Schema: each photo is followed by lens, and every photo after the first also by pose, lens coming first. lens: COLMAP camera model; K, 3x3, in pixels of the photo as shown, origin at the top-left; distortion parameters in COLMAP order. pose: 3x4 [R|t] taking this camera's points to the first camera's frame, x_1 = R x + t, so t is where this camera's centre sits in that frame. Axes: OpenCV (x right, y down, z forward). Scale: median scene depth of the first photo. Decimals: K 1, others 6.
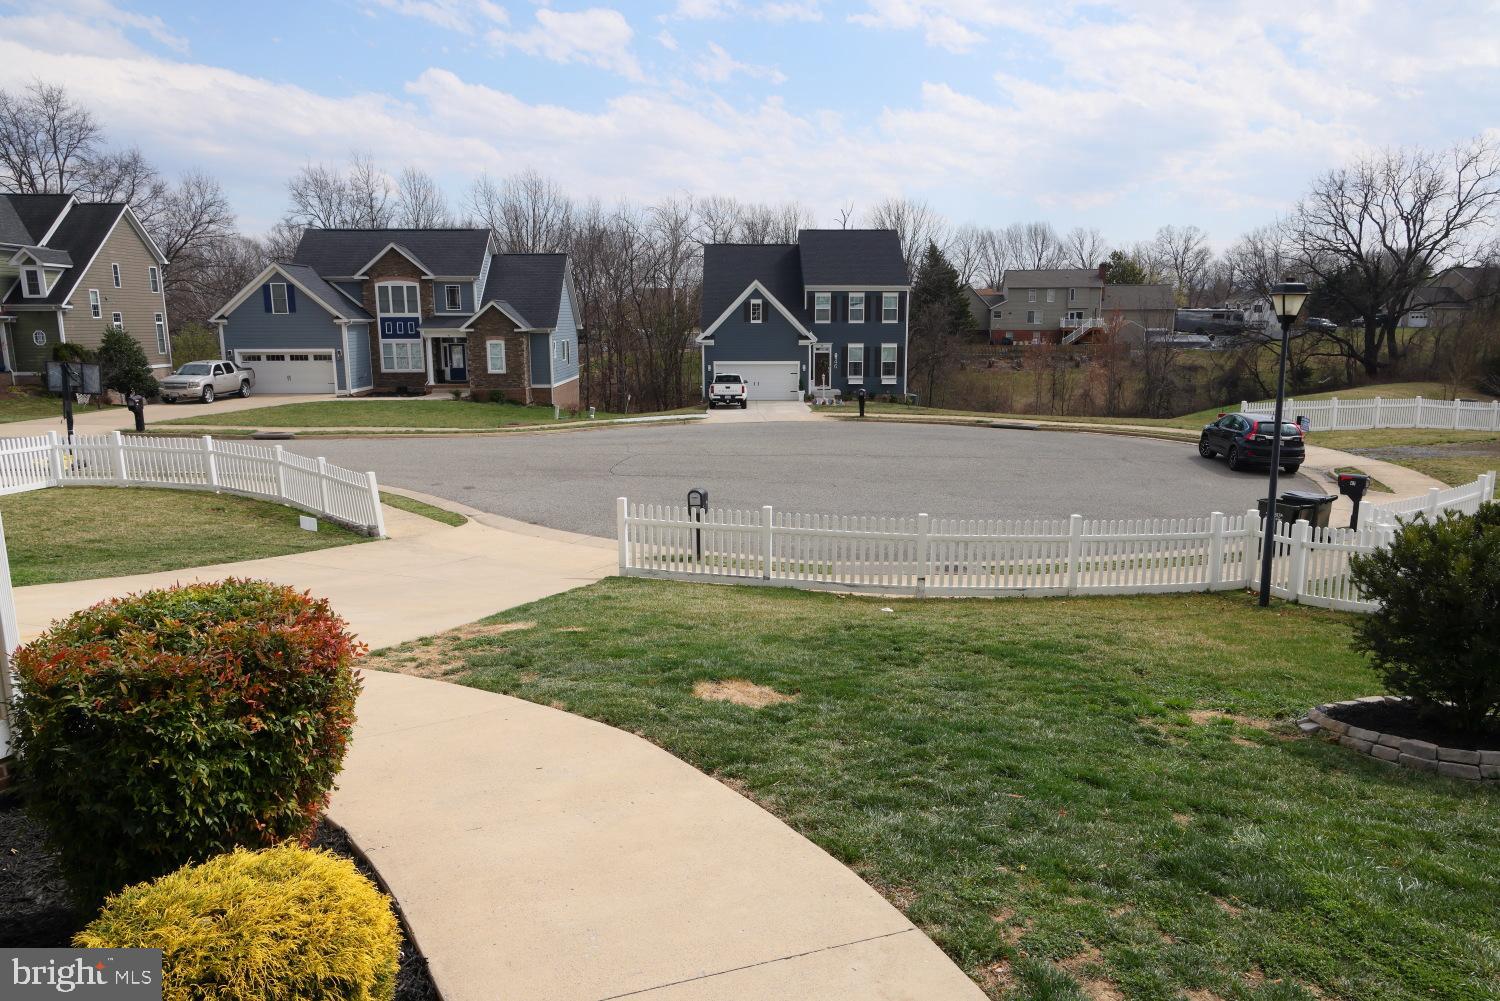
lens RADIAL K [[1005.2, 0, 754.4], [0, 1005.2, 501.7], [0, 0, 1]] dist [0.009878, 0.003694]
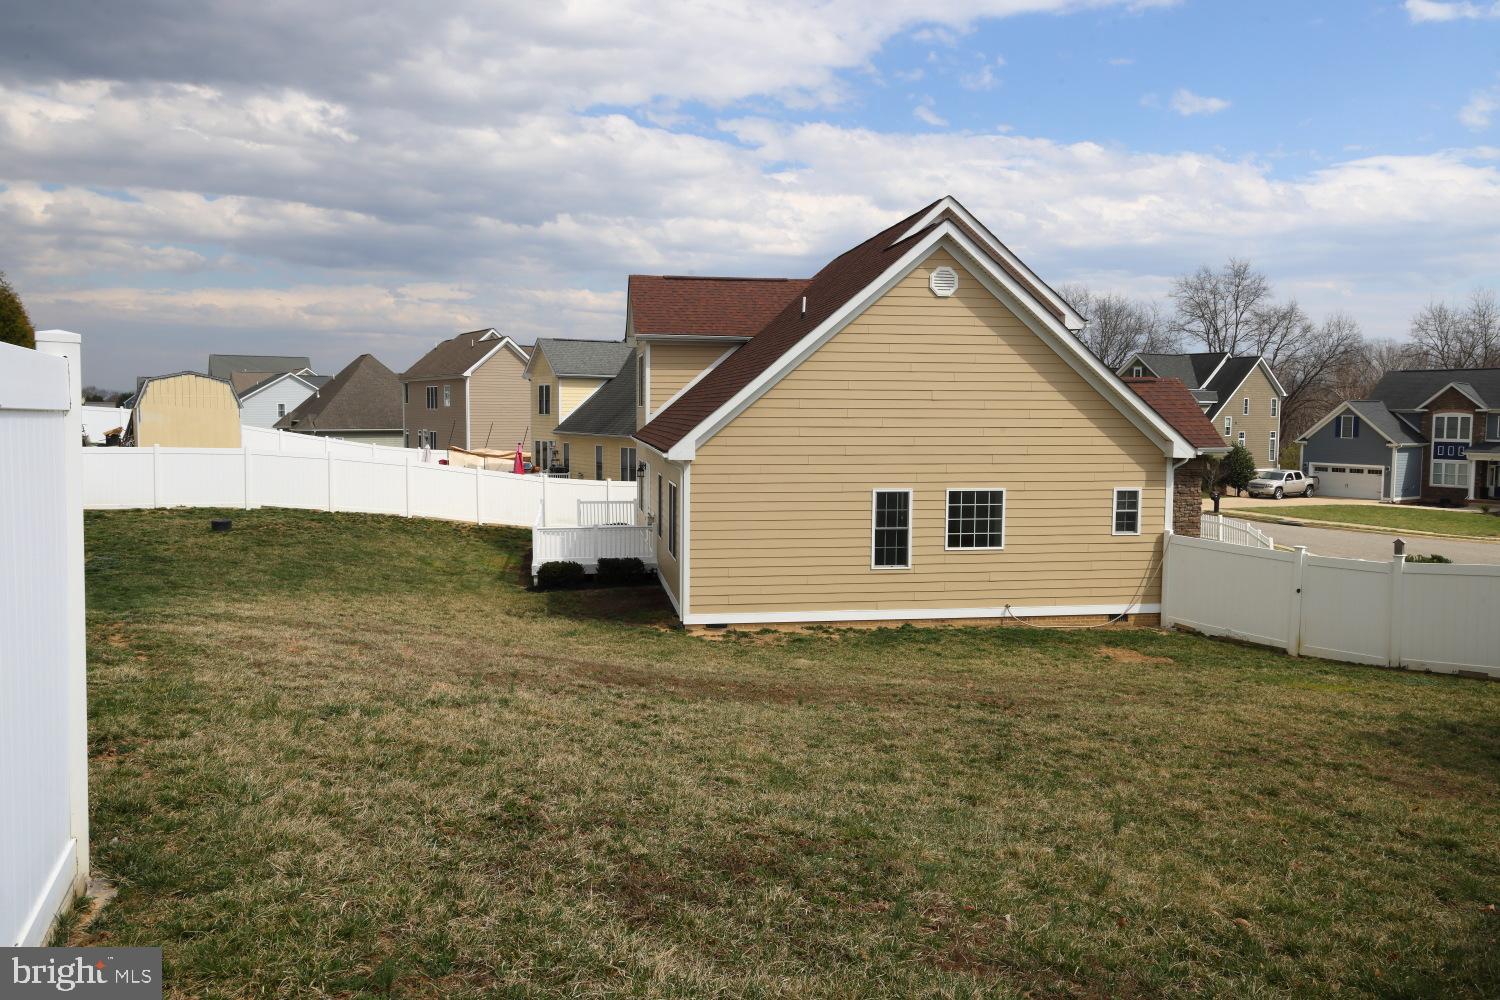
lens RADIAL K [[1005.2, 0, 753.1], [0, 1005.2, 497.9], [0, 0, 1]] dist [0.009878, 0.003694]
pose [[0.494385, 0.081409, -0.865423, 0.290279], [-0.164171, 0.986431, -0.000993, 0.021618], [0.853599, 0.142568, 0.501041, -0.315655]]
